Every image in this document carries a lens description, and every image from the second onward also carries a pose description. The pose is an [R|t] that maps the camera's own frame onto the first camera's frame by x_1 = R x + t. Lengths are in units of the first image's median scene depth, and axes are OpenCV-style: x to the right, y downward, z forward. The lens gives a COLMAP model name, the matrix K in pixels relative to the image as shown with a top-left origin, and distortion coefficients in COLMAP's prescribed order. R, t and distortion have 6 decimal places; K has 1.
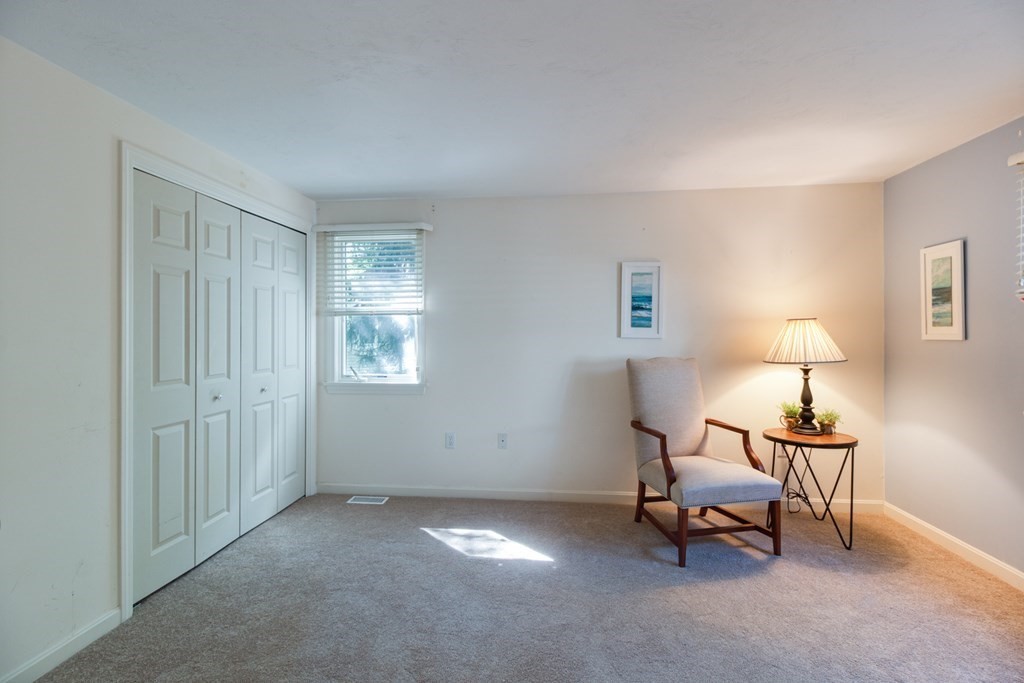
lens RADIAL K [[466.9, 0, 514.4], [0, 466.9, 332.9], [0, 0, 1]] dist [0.003510, -0.005747]
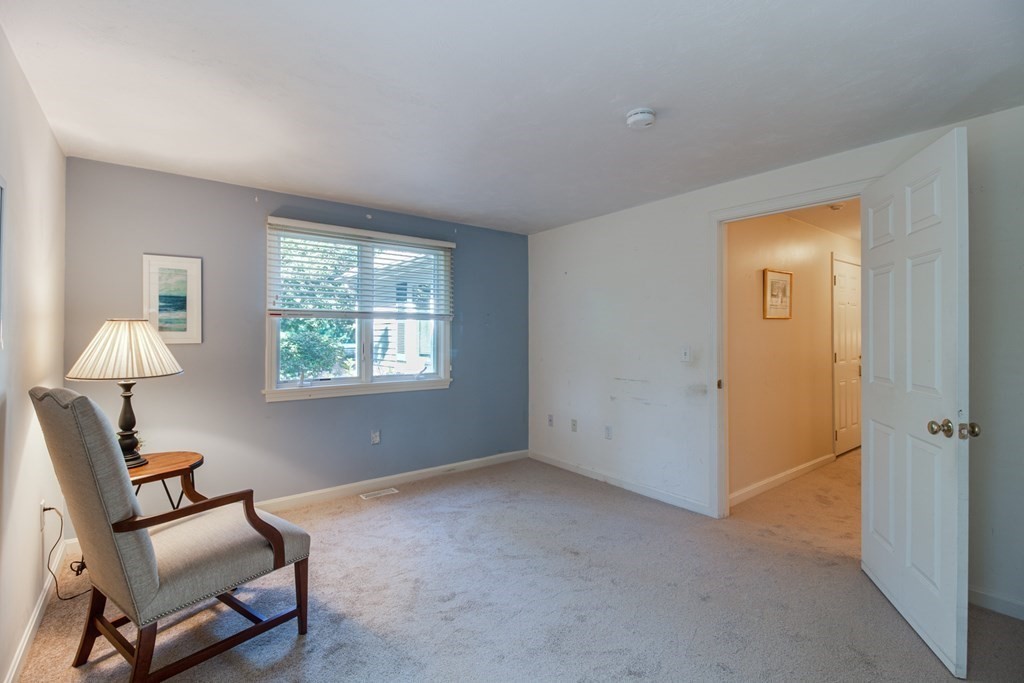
lens RADIAL K [[466.9, 0, 514.4], [0, 466.9, 332.9], [0, 0, 1]] dist [0.003510, -0.005747]
pose [[-0.692054, 0.004304, 0.721833, -0.416415], [0.002548, 0.999991, -0.003519, -0.004657], [-0.721841, -0.000596, -0.692059, 1.159628]]
